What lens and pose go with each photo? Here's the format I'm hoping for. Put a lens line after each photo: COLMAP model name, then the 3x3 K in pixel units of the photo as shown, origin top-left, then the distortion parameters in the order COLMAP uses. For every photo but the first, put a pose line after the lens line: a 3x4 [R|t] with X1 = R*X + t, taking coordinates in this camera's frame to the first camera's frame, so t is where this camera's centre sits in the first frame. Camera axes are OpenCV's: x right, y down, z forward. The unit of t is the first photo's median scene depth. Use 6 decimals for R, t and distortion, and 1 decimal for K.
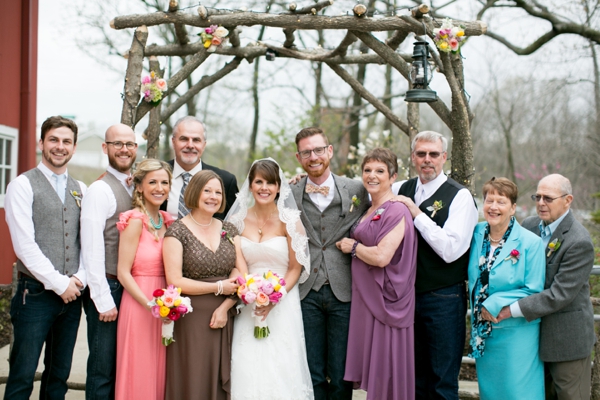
lens RADIAL K [[798.1, 0, 300.0], [0, 798.1, 200.0], [0, 0, 1]] dist [-0.155743, 0.013265]
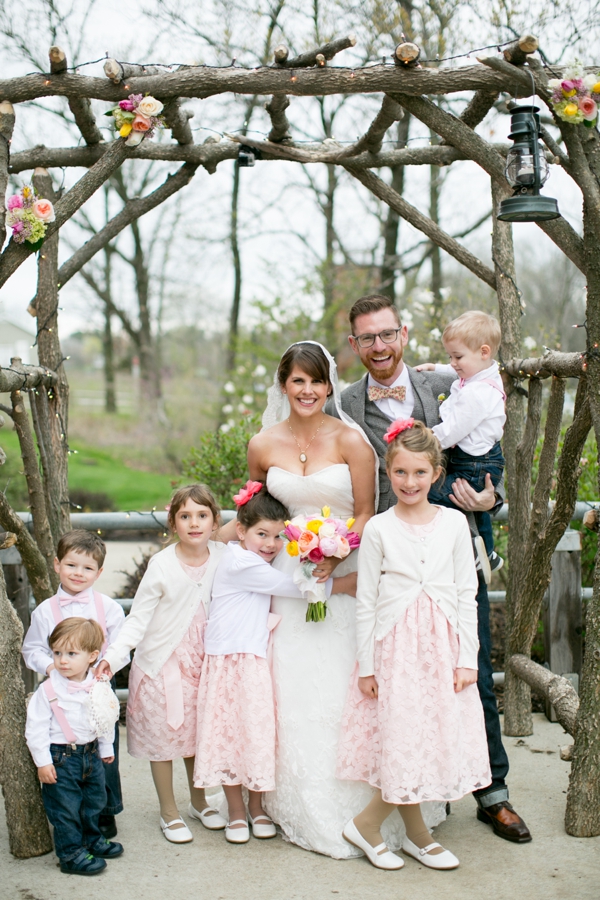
lens RADIAL K [[1197.1, 0, 300.0], [0, 1197.1, 450.0], [0, 0, 1]] dist [-0.155743, 0.013265]
pose [[0.999085, -0.041772, -0.009201, -0.000095], [0.042096, 0.998376, 0.038392, -0.004868], [0.007582, -0.038744, 0.999220, 0.149383]]
